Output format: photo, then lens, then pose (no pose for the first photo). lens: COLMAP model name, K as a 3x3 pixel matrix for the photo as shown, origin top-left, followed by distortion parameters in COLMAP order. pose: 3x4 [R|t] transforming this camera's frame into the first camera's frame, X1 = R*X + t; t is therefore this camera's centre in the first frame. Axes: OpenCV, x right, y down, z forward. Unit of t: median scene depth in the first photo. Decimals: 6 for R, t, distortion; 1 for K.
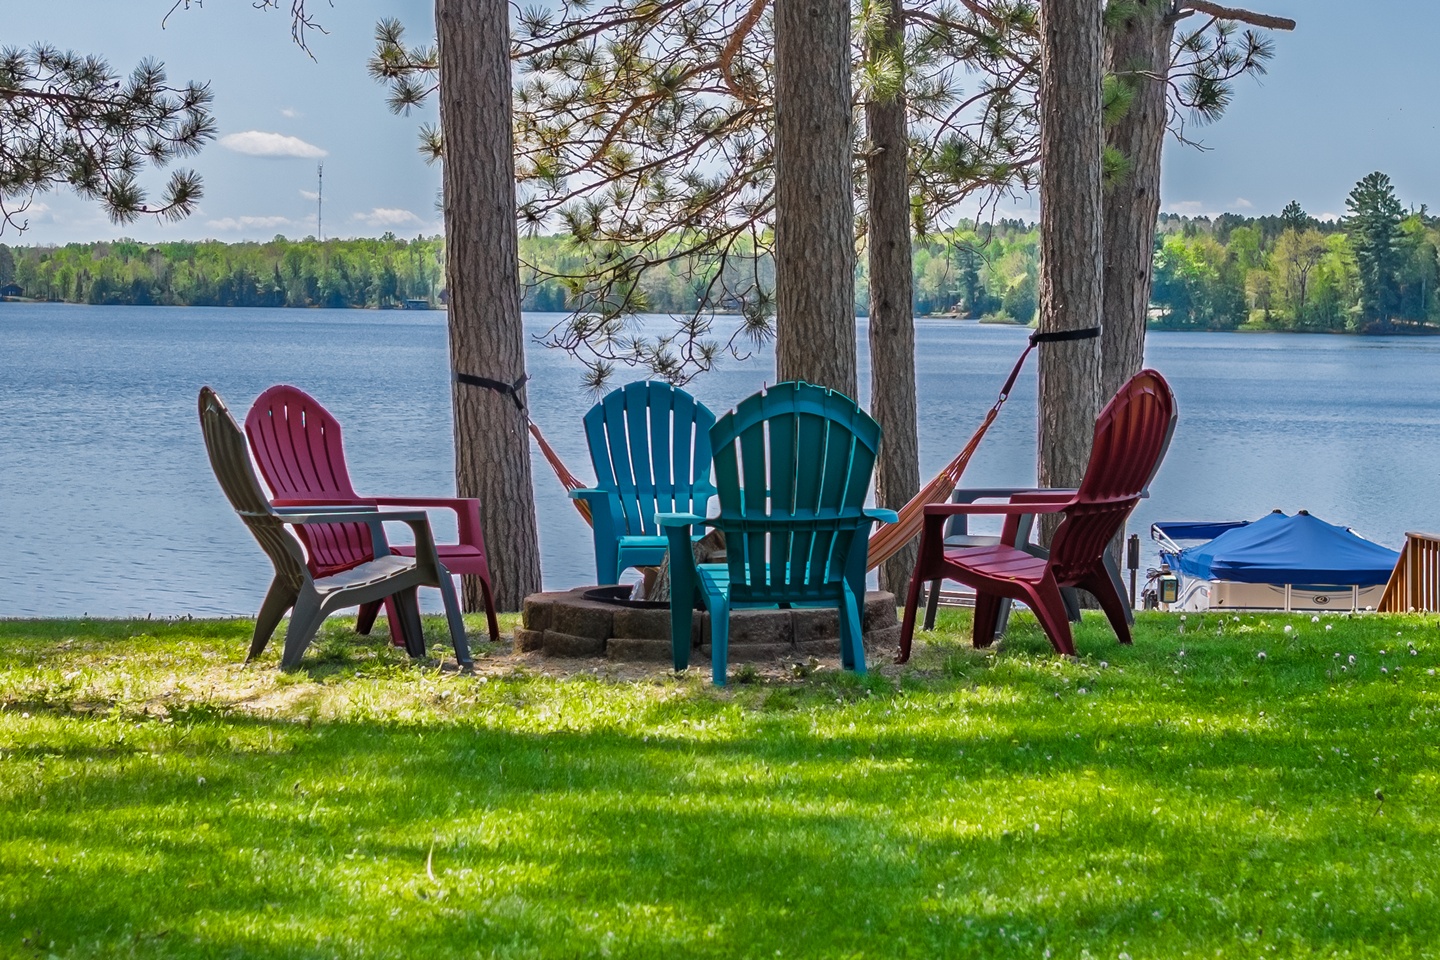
lens RADIAL K [[2904.3, 0, 720.5], [0, 2904.3, 479.7], [0, 0, 1]] dist [-0.101064, 0.000000]
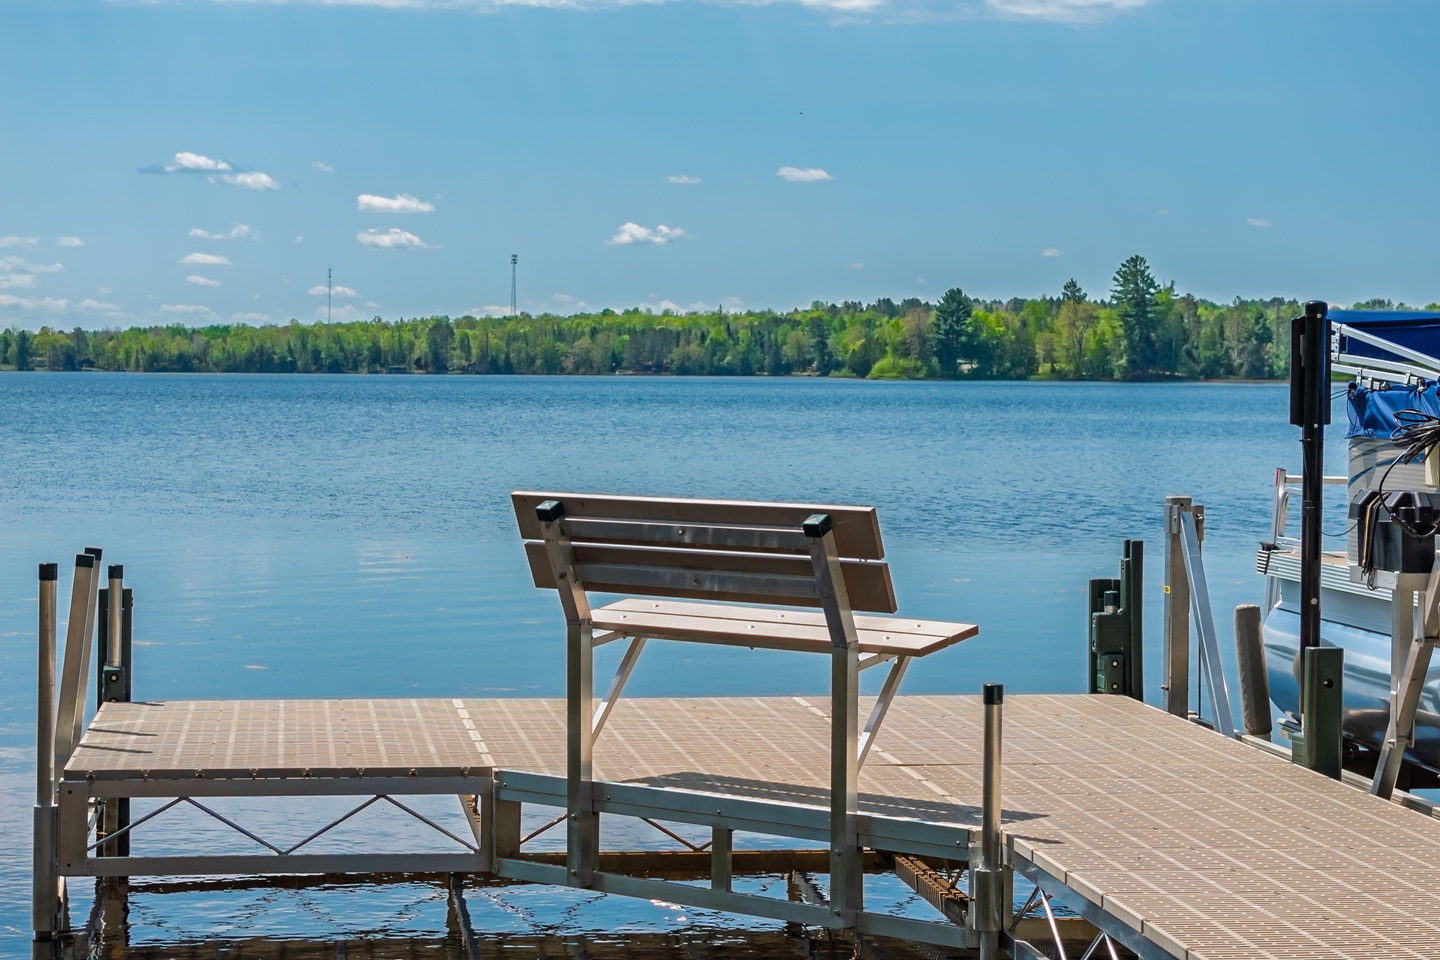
lens RADIAL K [[2904.3, 0, 719.8], [0, 2904.3, 481.3], [0, 0, 1]] dist [-0.101064, 0.000000]
pose [[0.998722, -0.009754, 0.049584, -0.024851], [0.009460, 0.999936, 0.006158, -0.017004], [-0.049640, -0.005681, 0.998751, -0.301475]]
